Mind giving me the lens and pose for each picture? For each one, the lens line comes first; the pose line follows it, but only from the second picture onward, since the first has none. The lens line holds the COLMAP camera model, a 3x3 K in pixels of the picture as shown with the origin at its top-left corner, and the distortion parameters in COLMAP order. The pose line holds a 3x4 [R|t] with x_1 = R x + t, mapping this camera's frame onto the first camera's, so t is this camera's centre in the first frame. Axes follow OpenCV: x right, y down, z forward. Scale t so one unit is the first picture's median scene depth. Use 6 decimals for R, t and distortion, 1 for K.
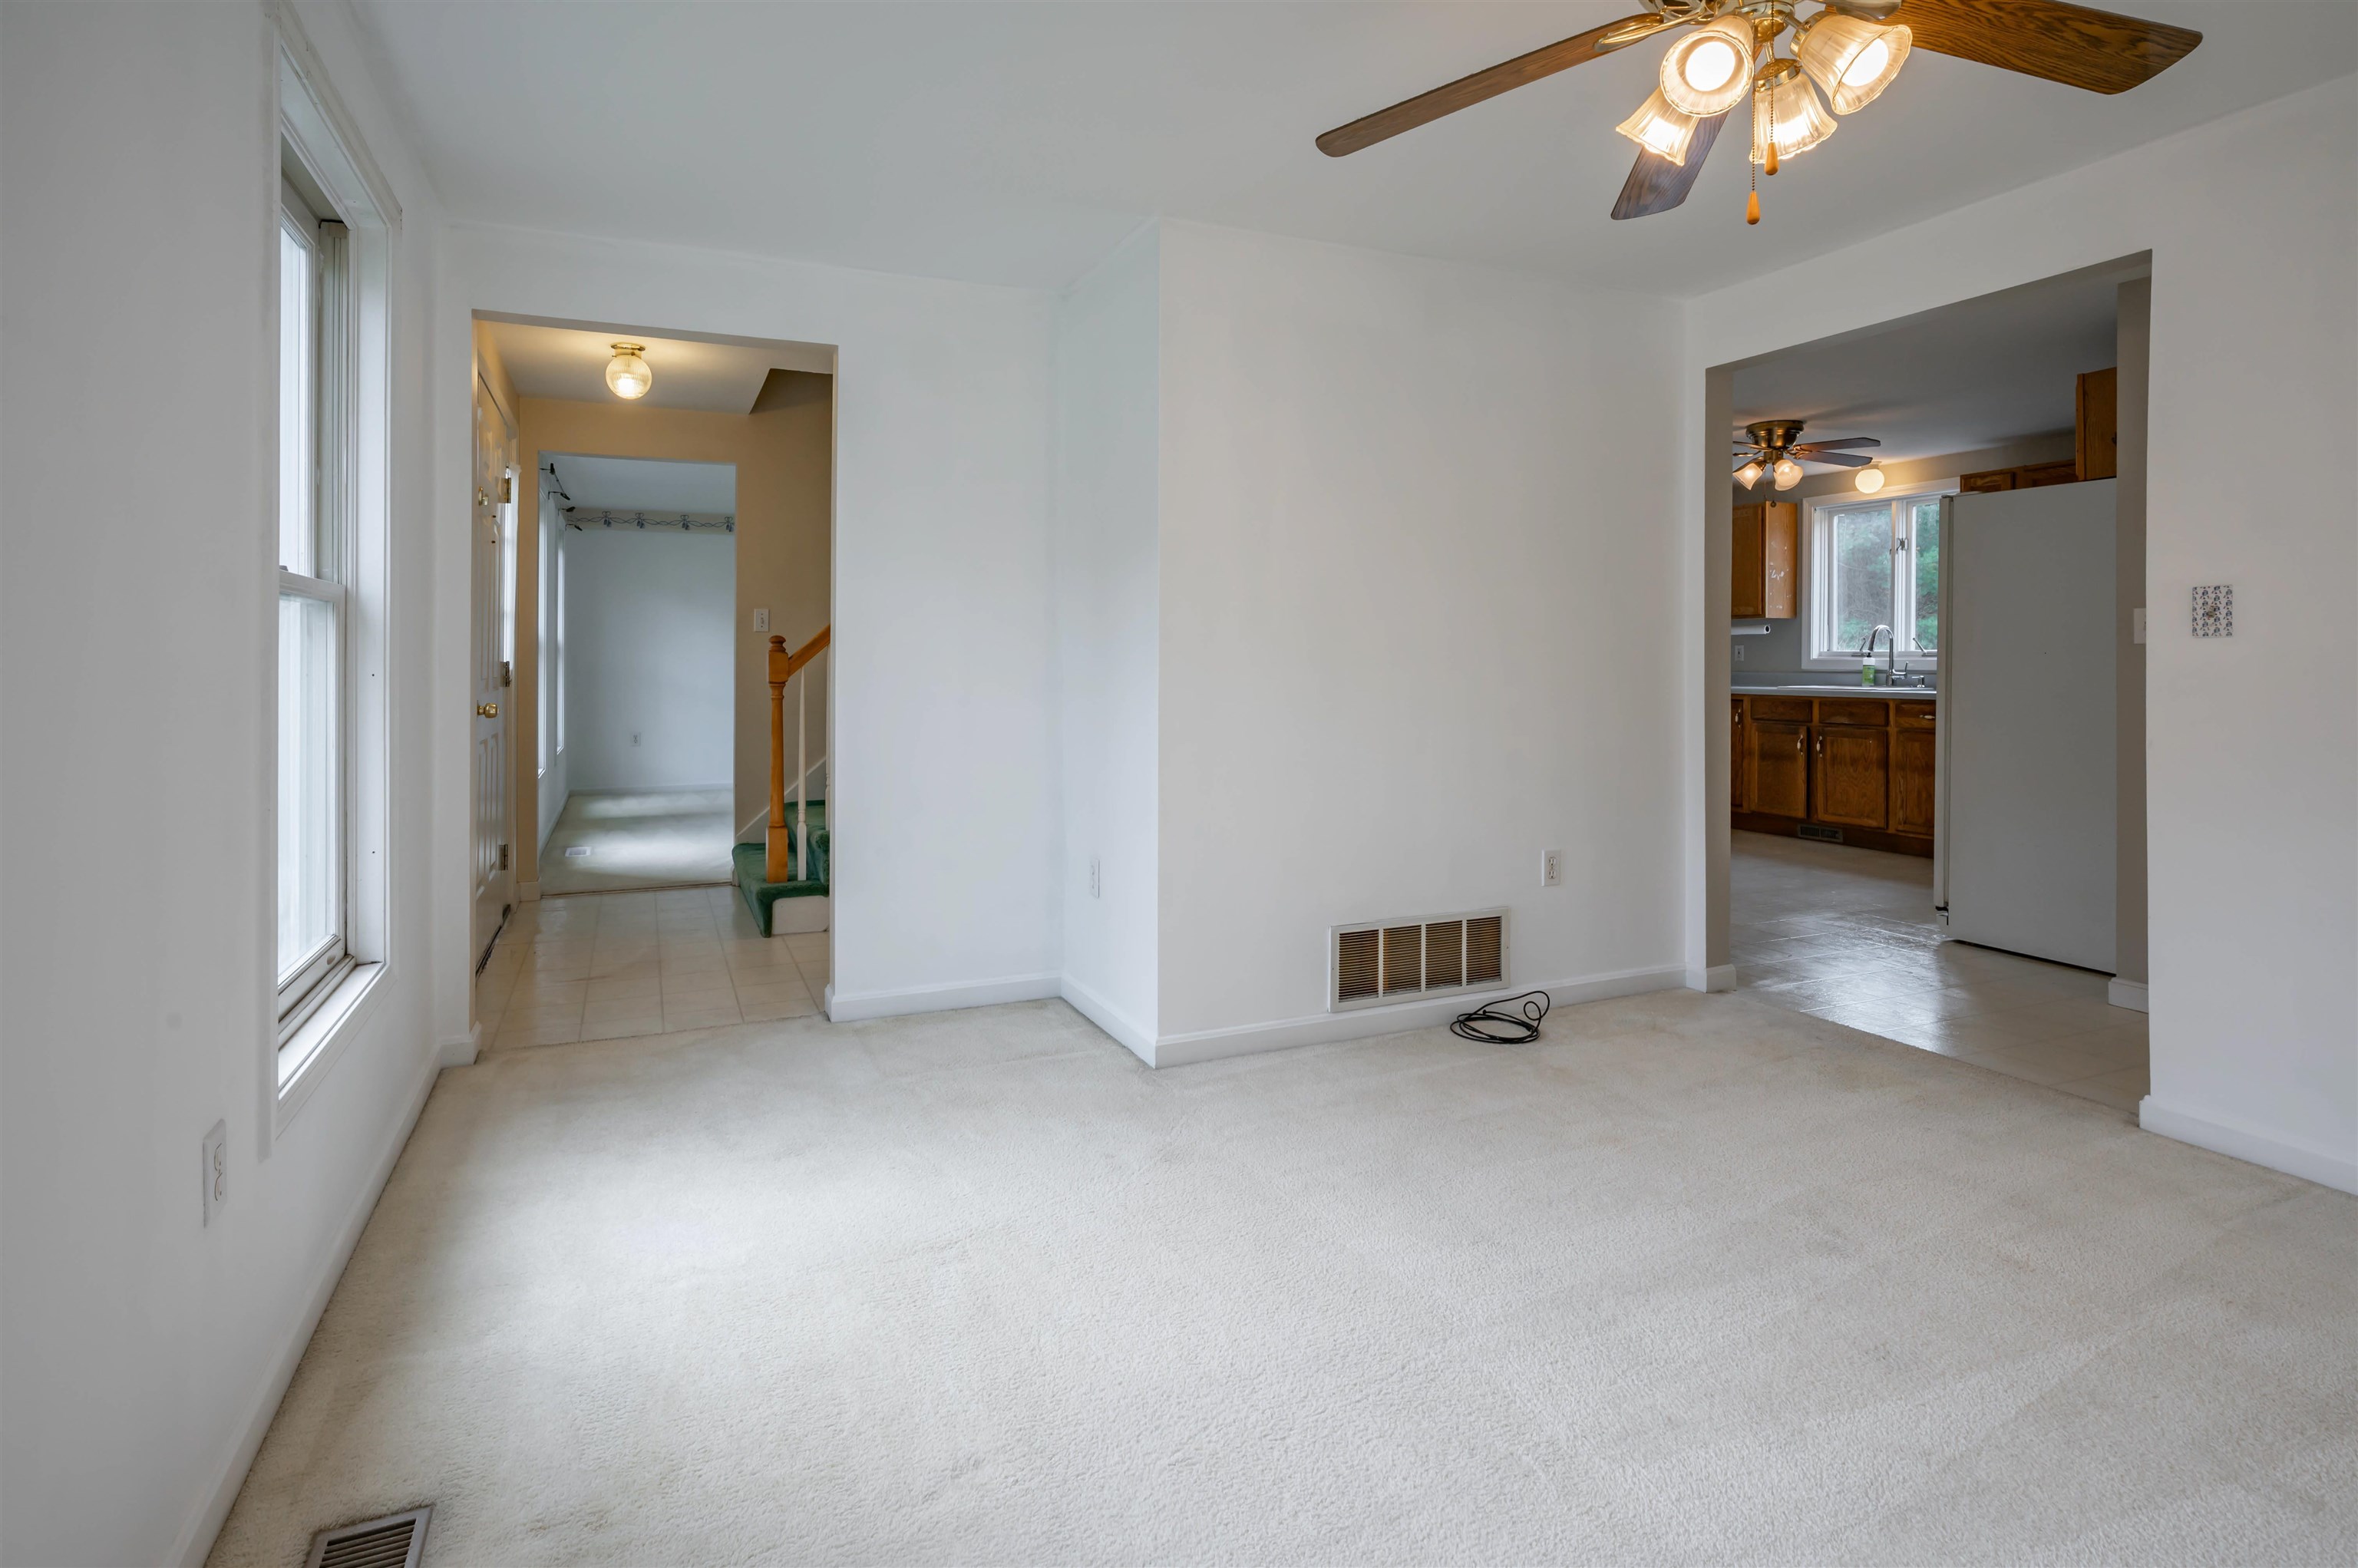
lens RADIAL K [[1154.9, 0, 1118.2], [0, 1154.9, 659.4], [0, 0, 1]] dist [-0.009252, 0.005299]
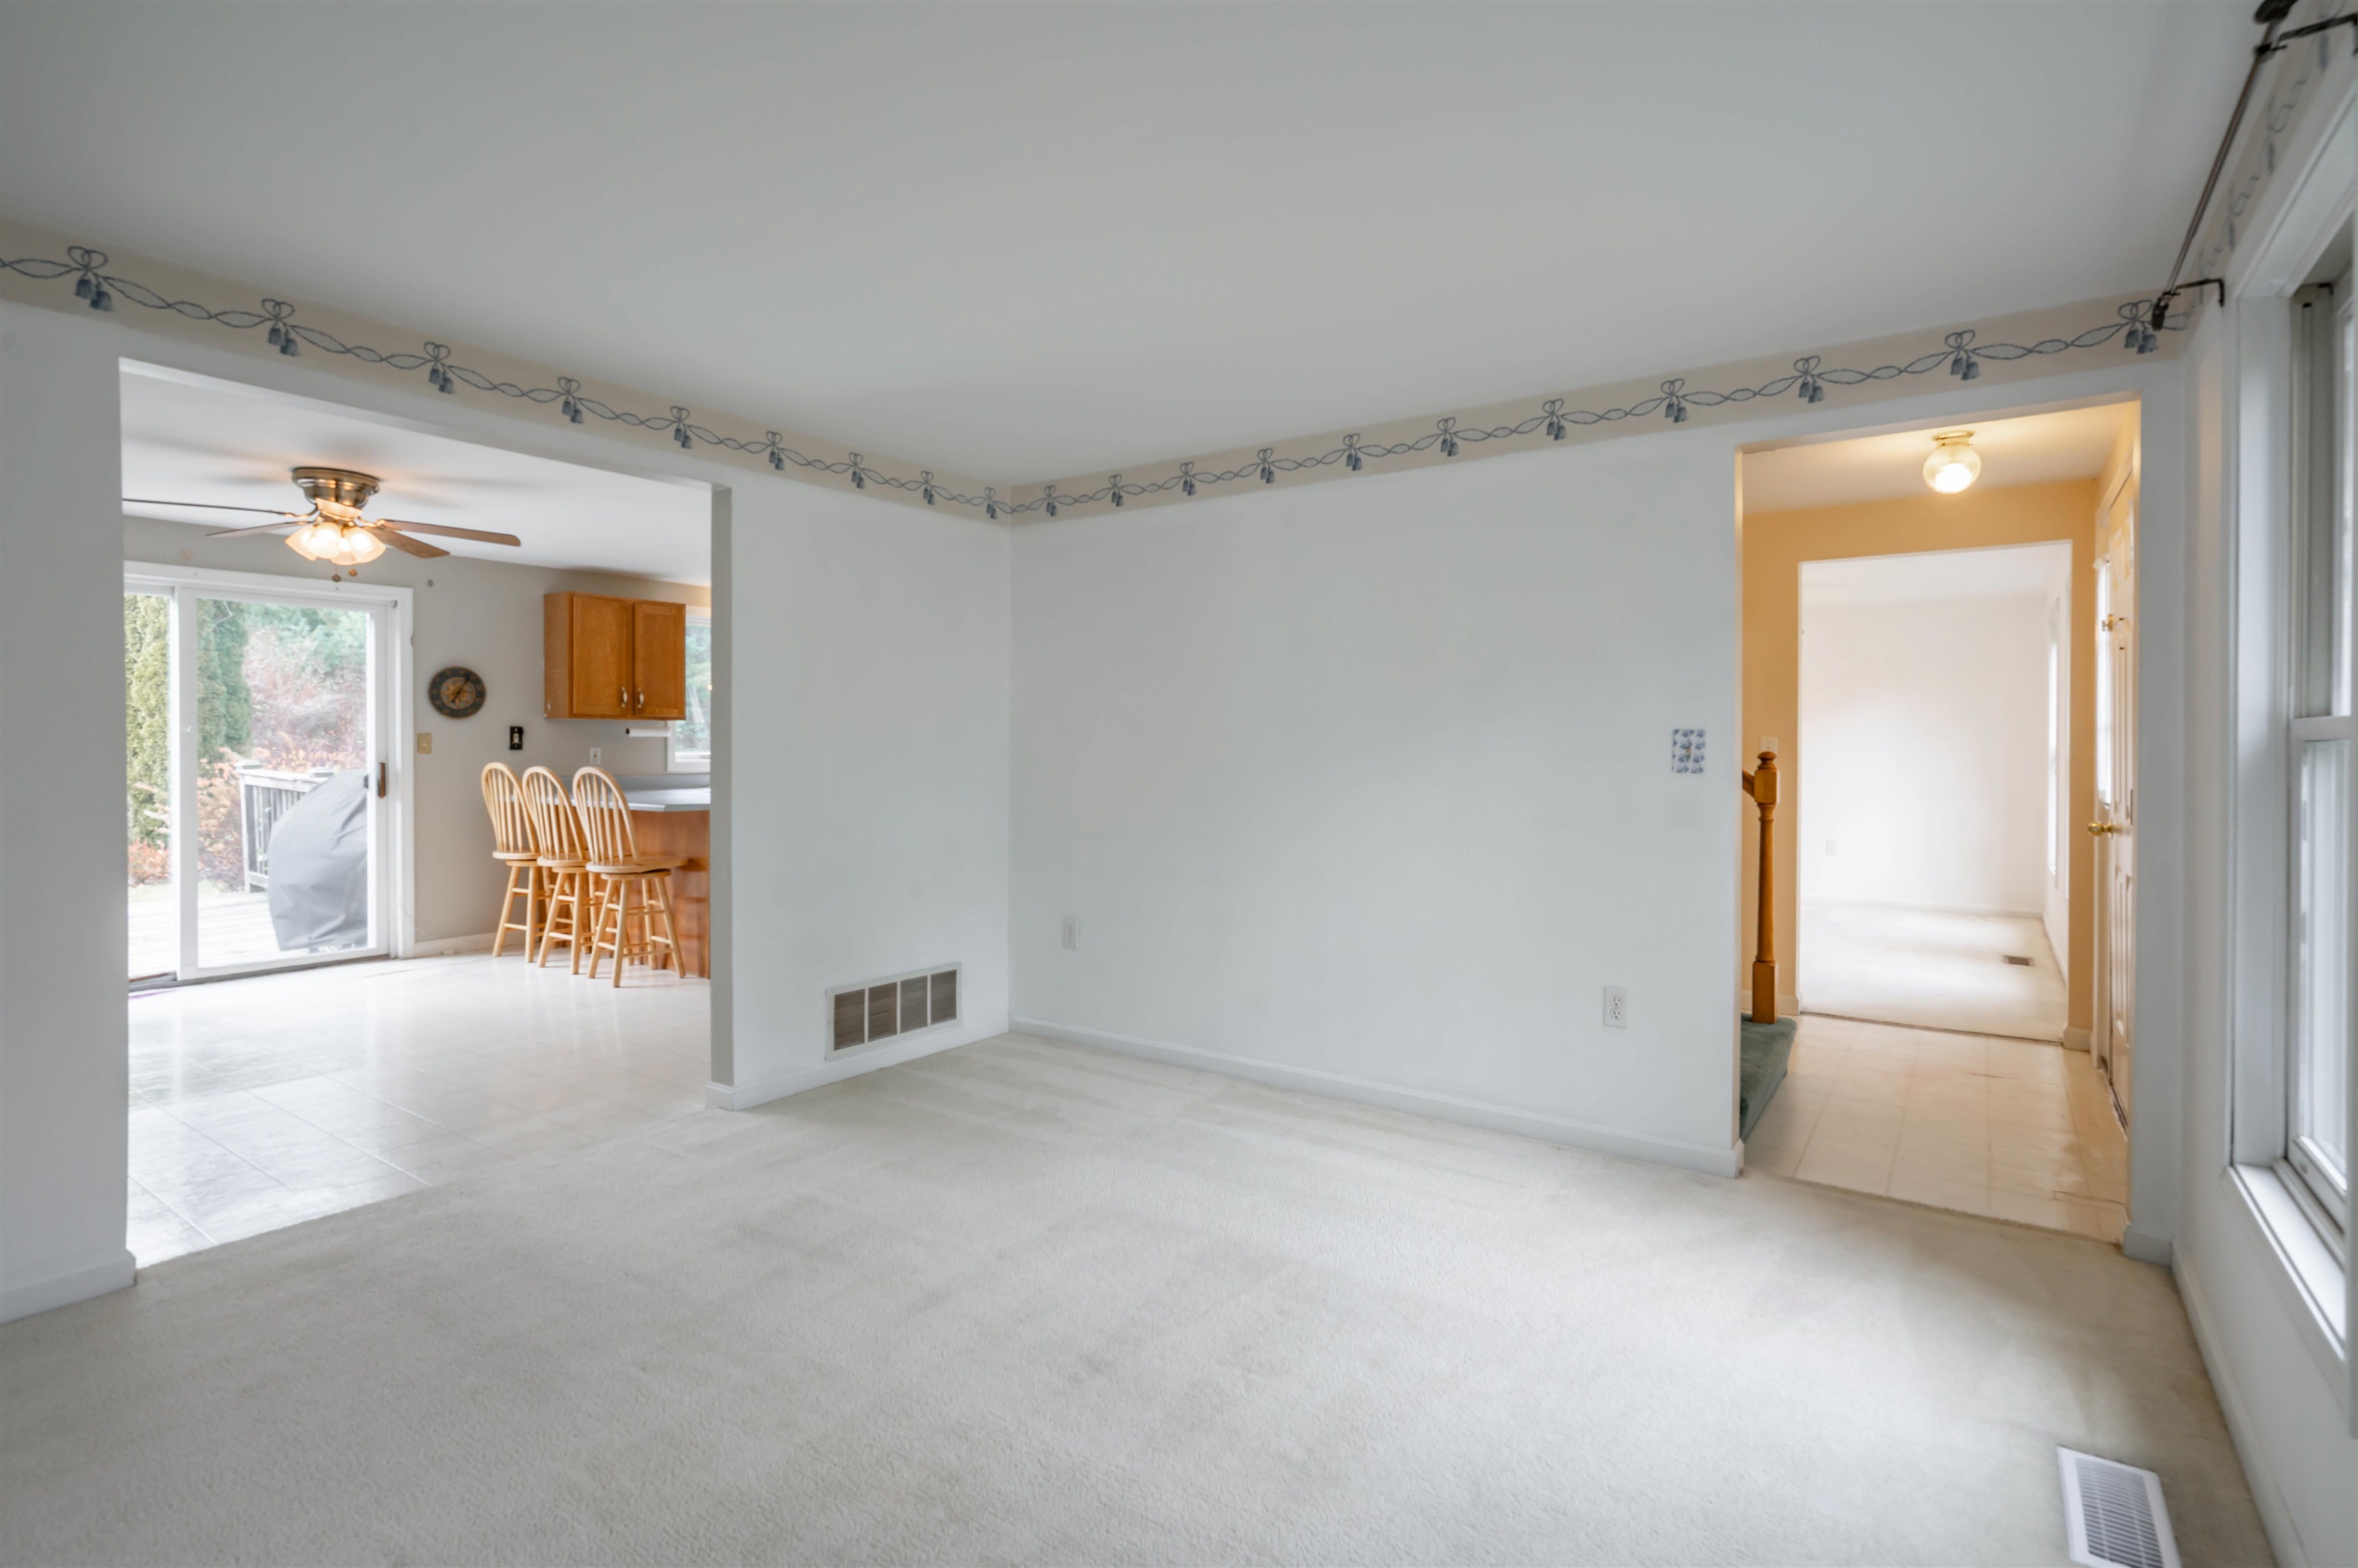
lens RADIAL K [[1154.9, 0, 1164.7], [0, 1154.9, 762.1], [0, 0, 1]] dist [-0.009252, 0.005299]
pose [[-0.530935, -0.014269, 0.847293, -0.534625], [-0.000996, 0.999868, 0.016215, -0.018631], [-0.847412, 0.007765, -0.530879, 1.271260]]
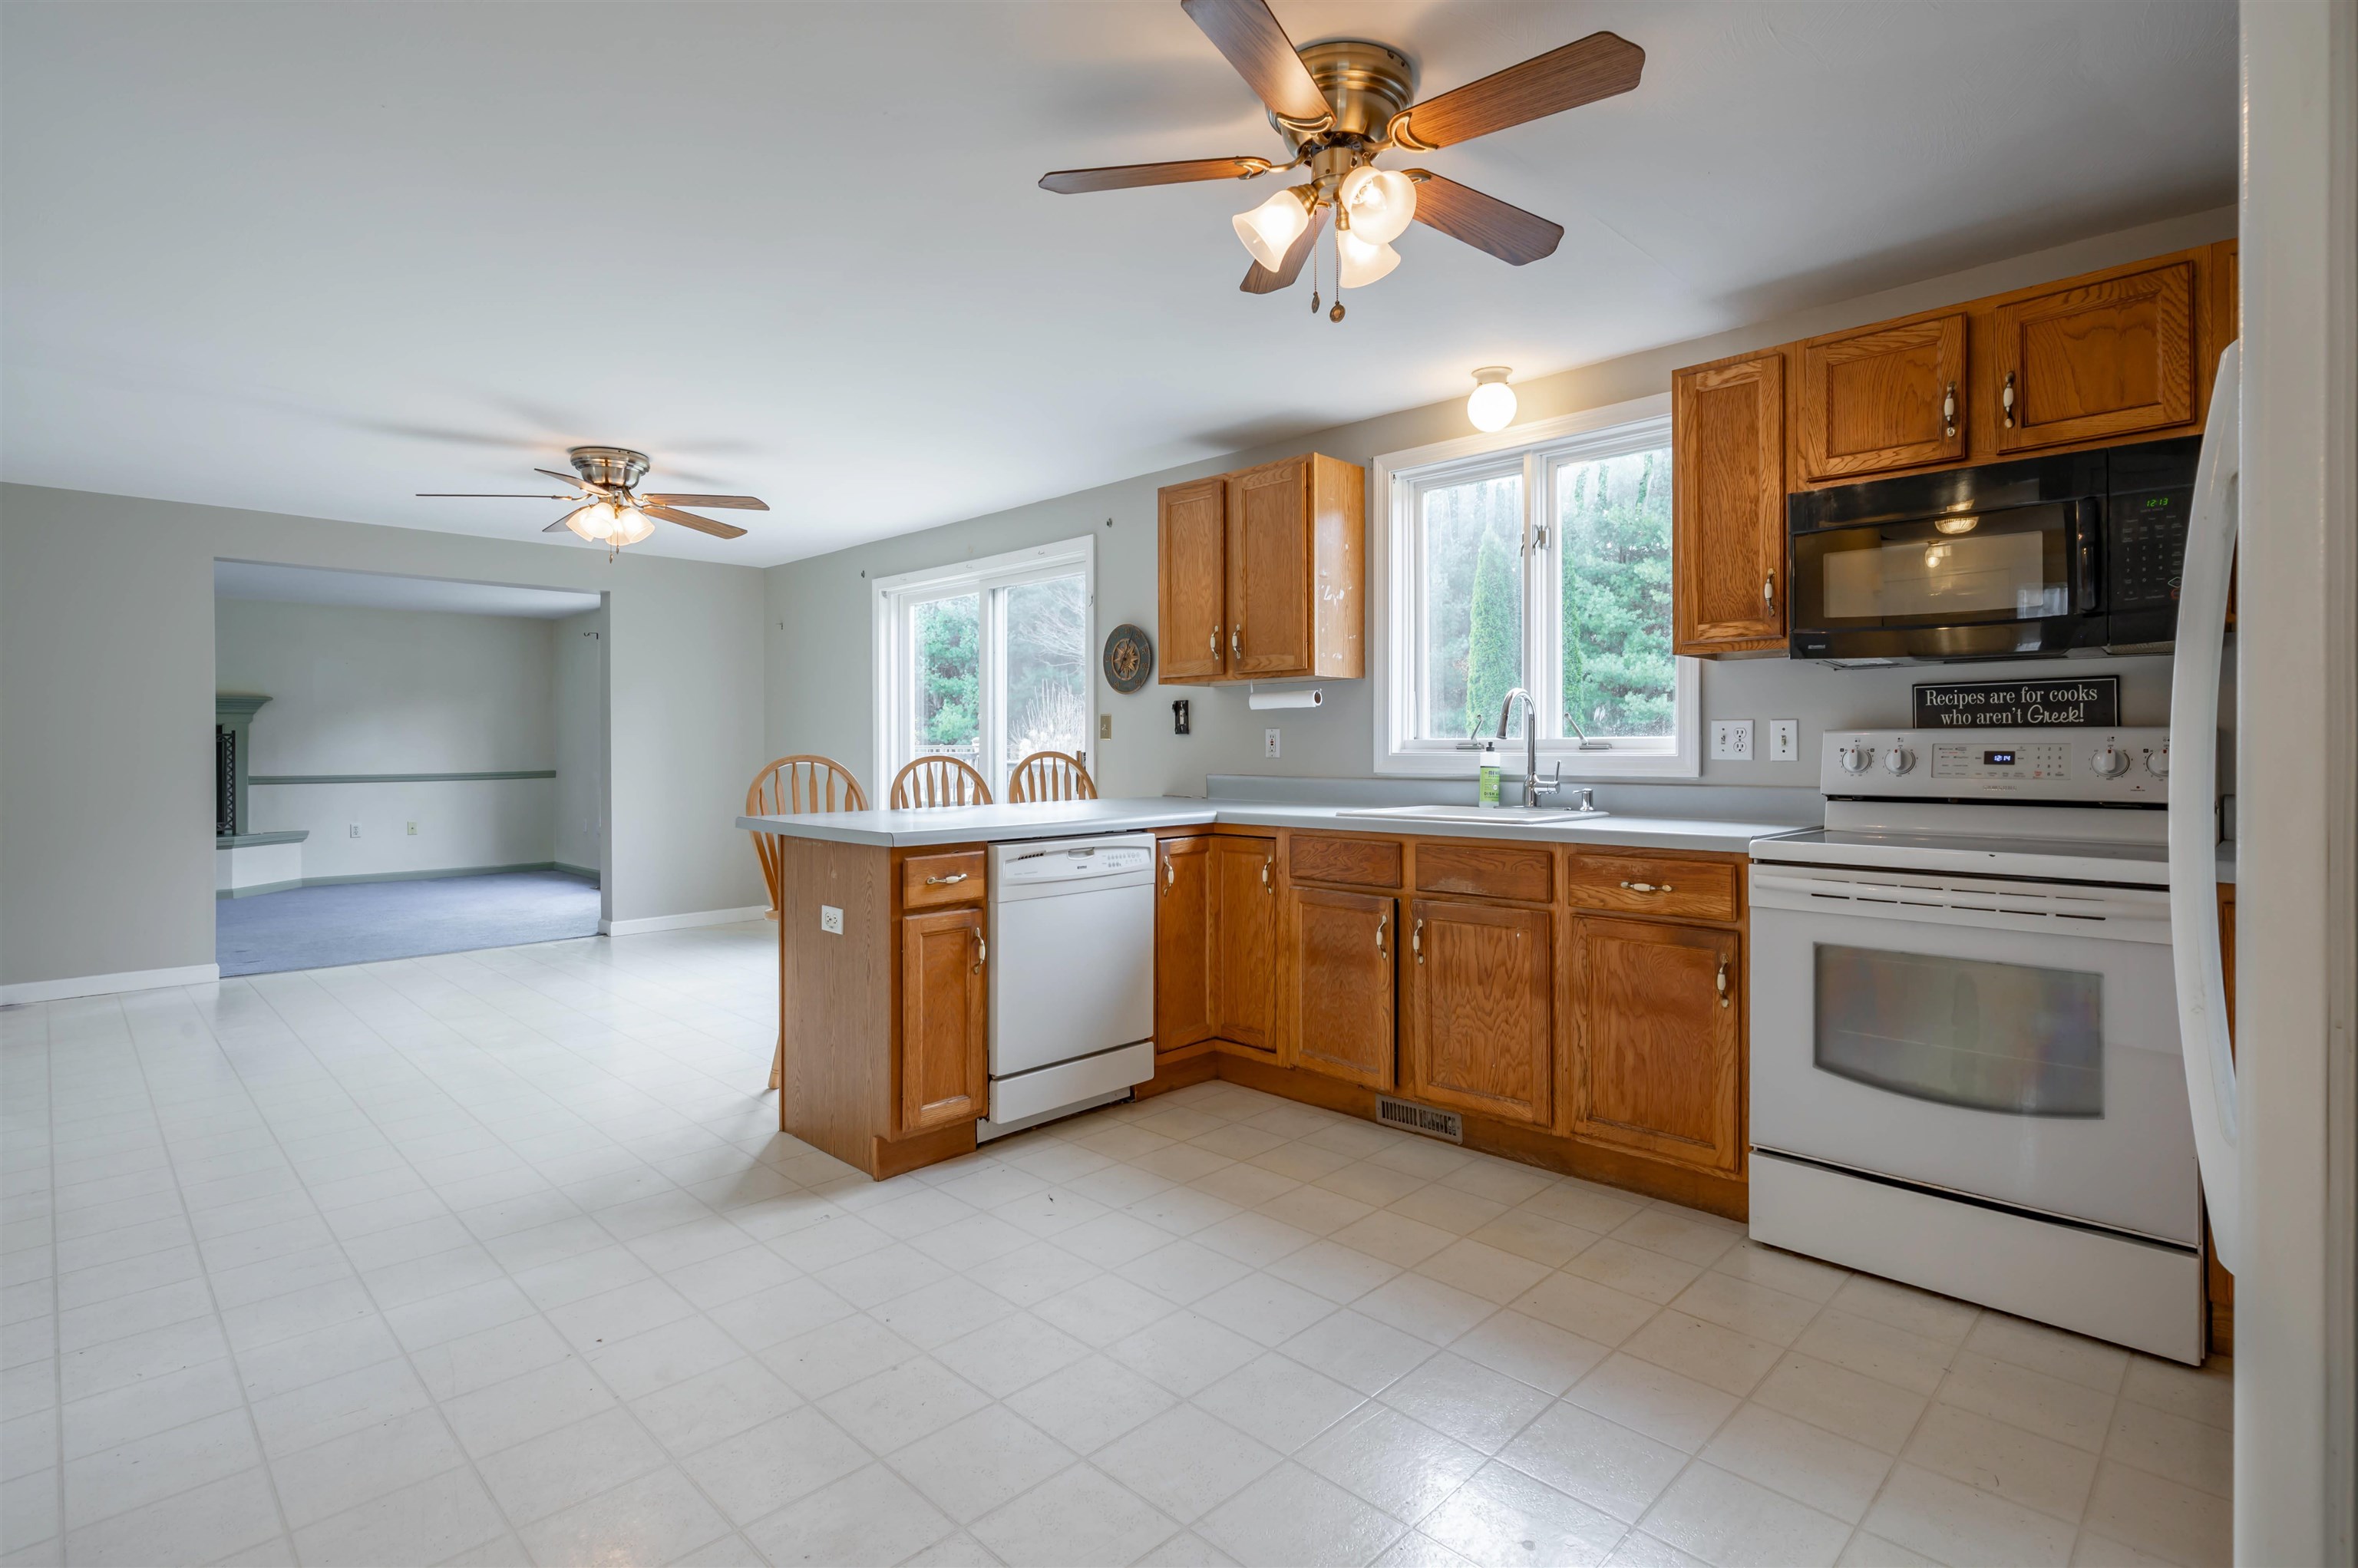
lens RADIAL K [[1154.9, 0, 1186.9], [0, 1154.9, 744.0], [0, 0, 1]] dist [-0.009252, 0.005299]
pose [[0.917755, -0.001546, 0.397144, 0.326774], [0.003890, 0.999979, -0.005095, -0.003107], [-0.397128, 0.006221, 0.917742, 0.589478]]
